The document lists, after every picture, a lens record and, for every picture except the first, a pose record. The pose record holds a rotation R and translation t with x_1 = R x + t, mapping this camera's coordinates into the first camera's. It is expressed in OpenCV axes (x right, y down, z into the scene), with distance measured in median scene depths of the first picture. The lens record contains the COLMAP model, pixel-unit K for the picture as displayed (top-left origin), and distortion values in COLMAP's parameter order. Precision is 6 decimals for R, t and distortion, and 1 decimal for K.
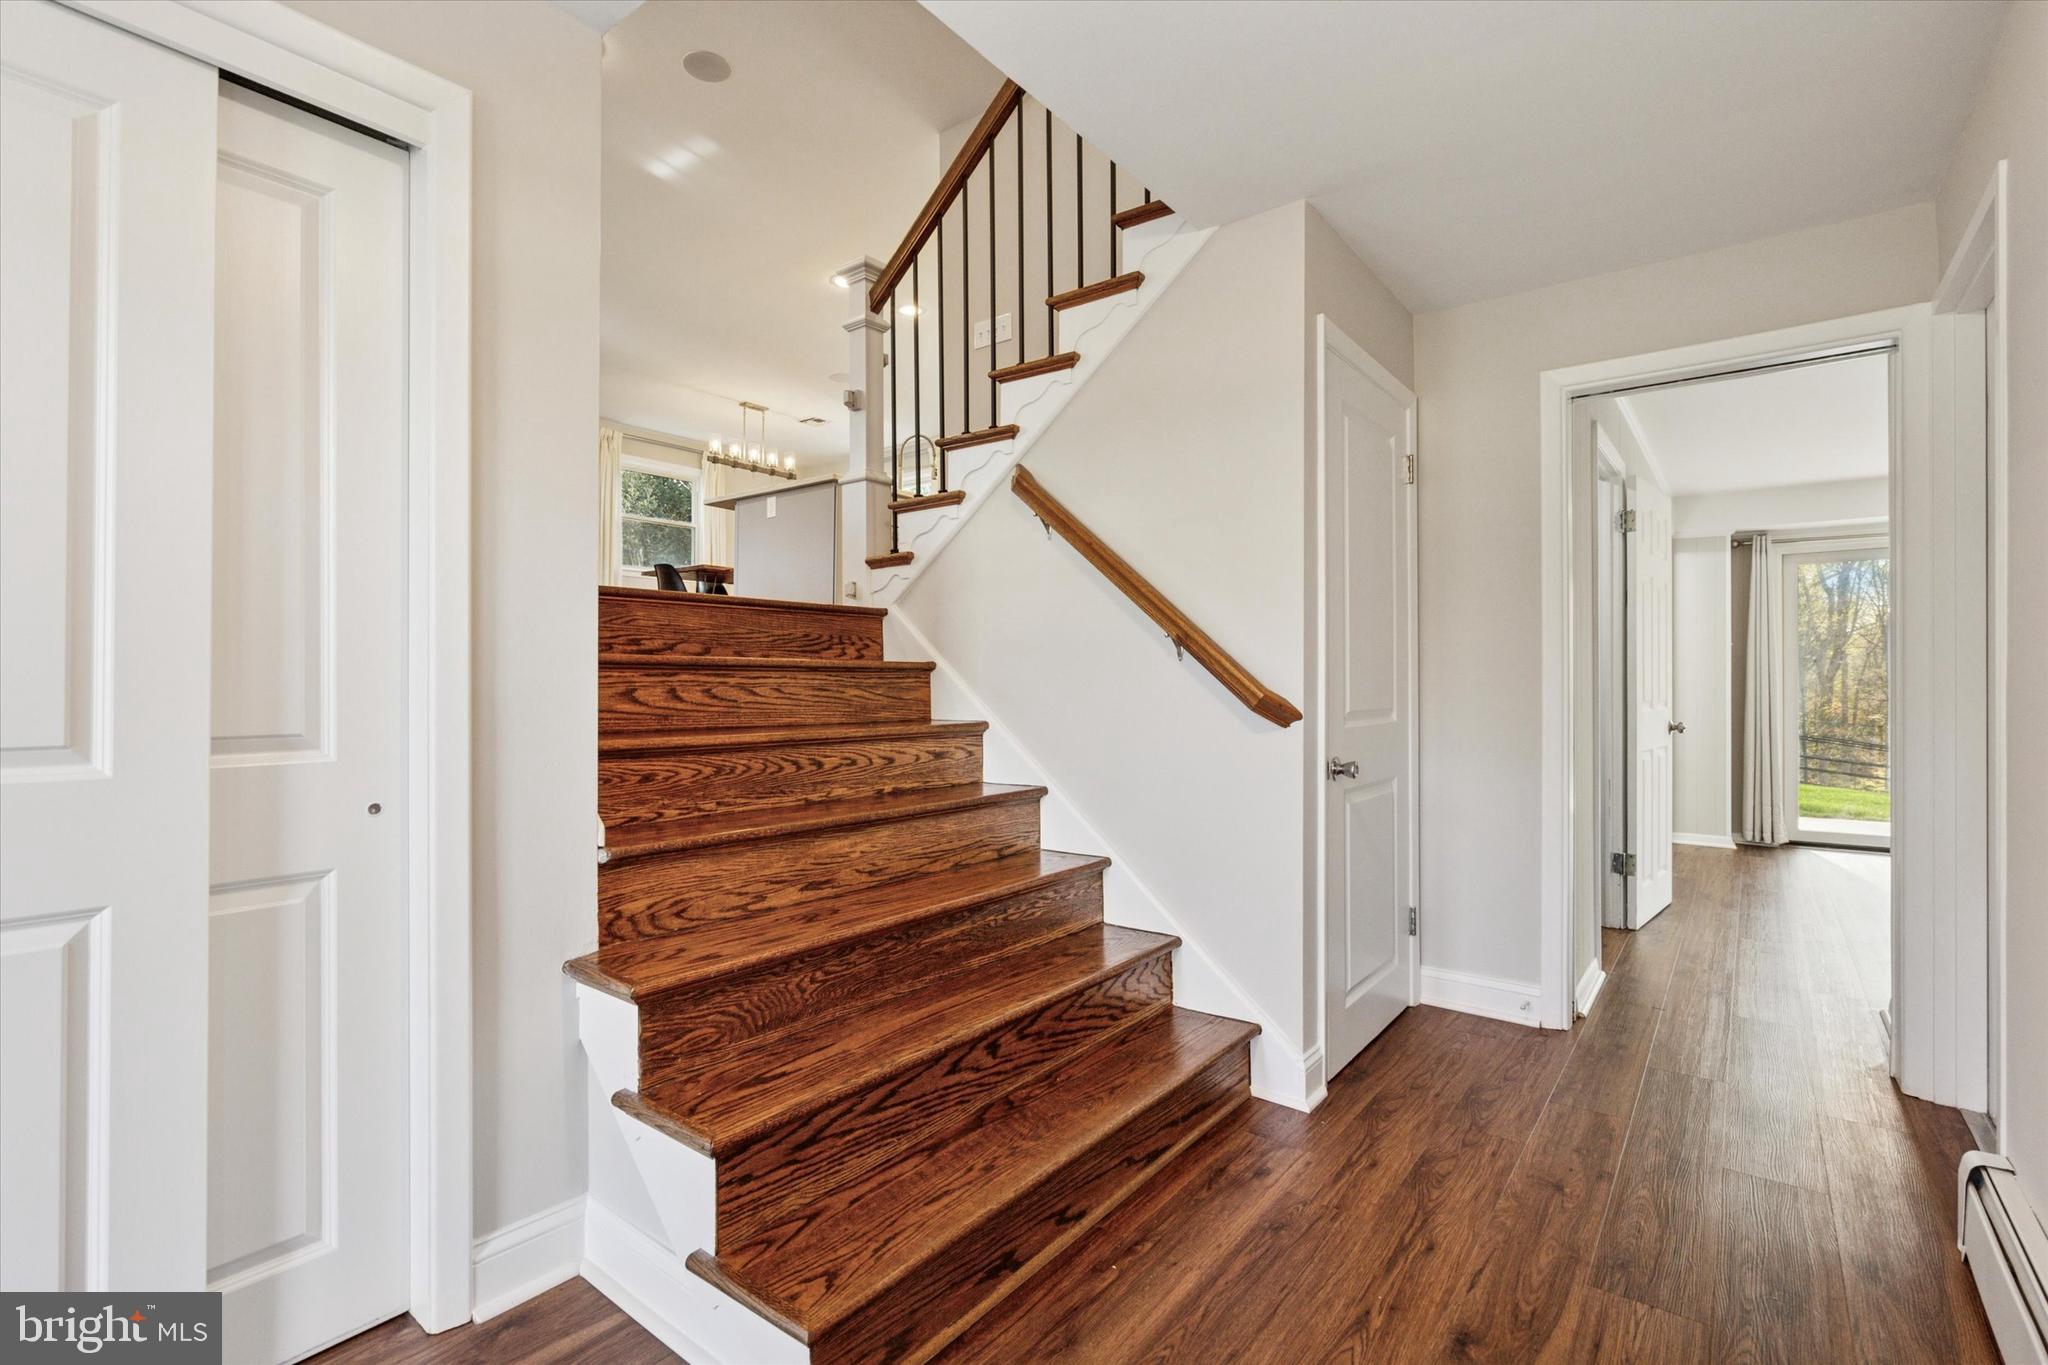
lens RADIAL K [[944.9, 0, 1025.9], [0, 944.9, 695.6], [0, 0, 1]] dist [-0.000221, -0.000033]
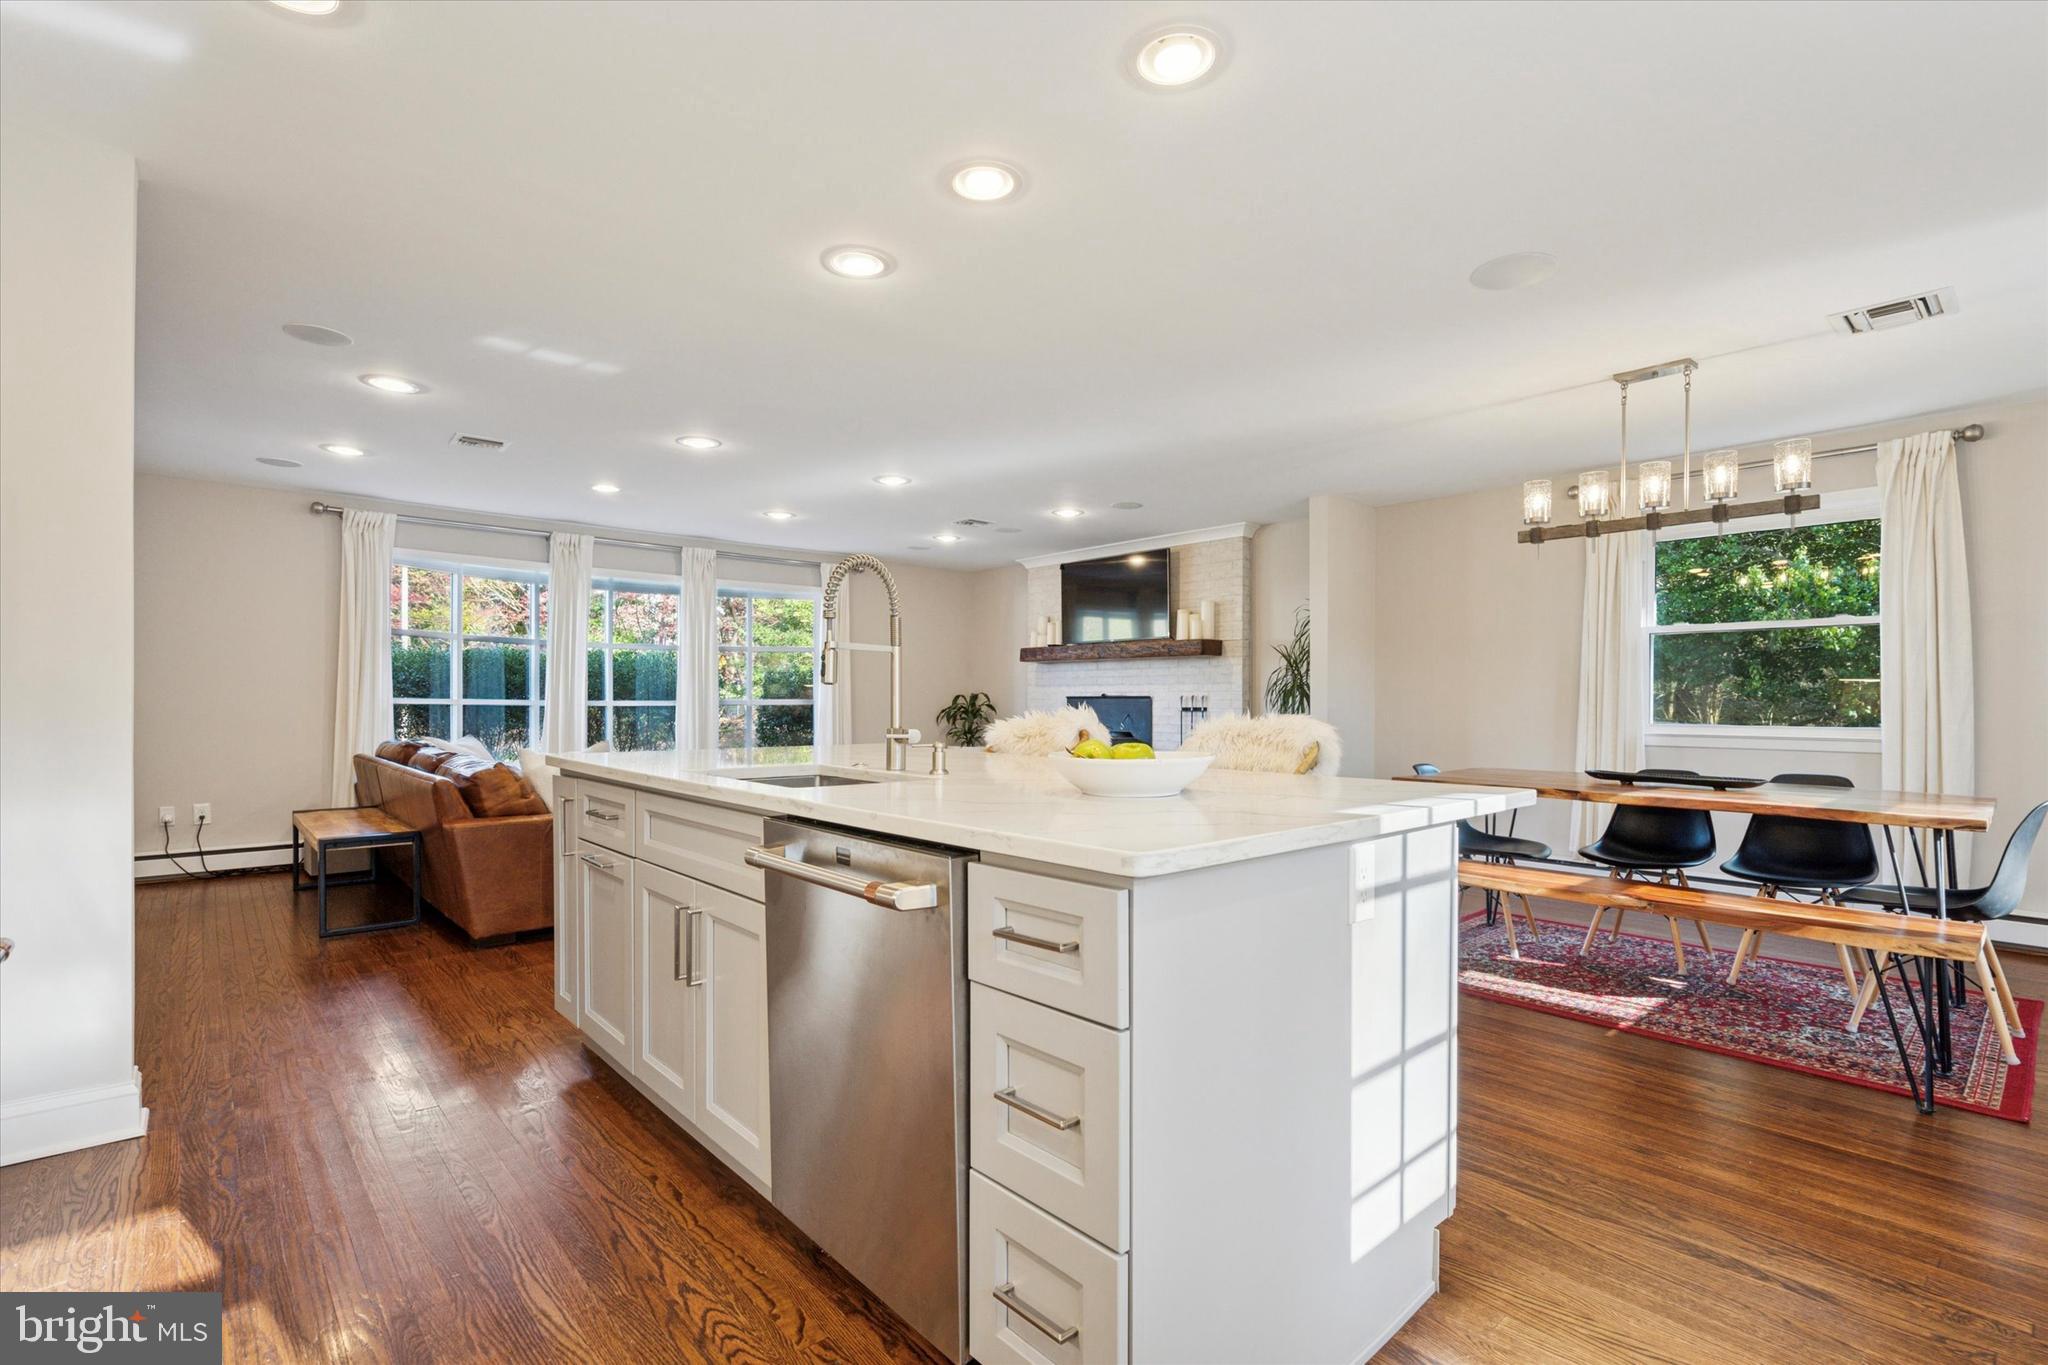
lens RADIAL K [[944.9, 0, 1025.9], [0, 944.9, 695.6], [0, 0, 1]] dist [-0.000221, -0.000033]
pose [[-0.180677, -0.002541, -0.983539, 0.170798], [-0.010825, 0.999941, -0.000595, -0.168176], [0.983483, 0.010539, -0.180693, 0.838924]]
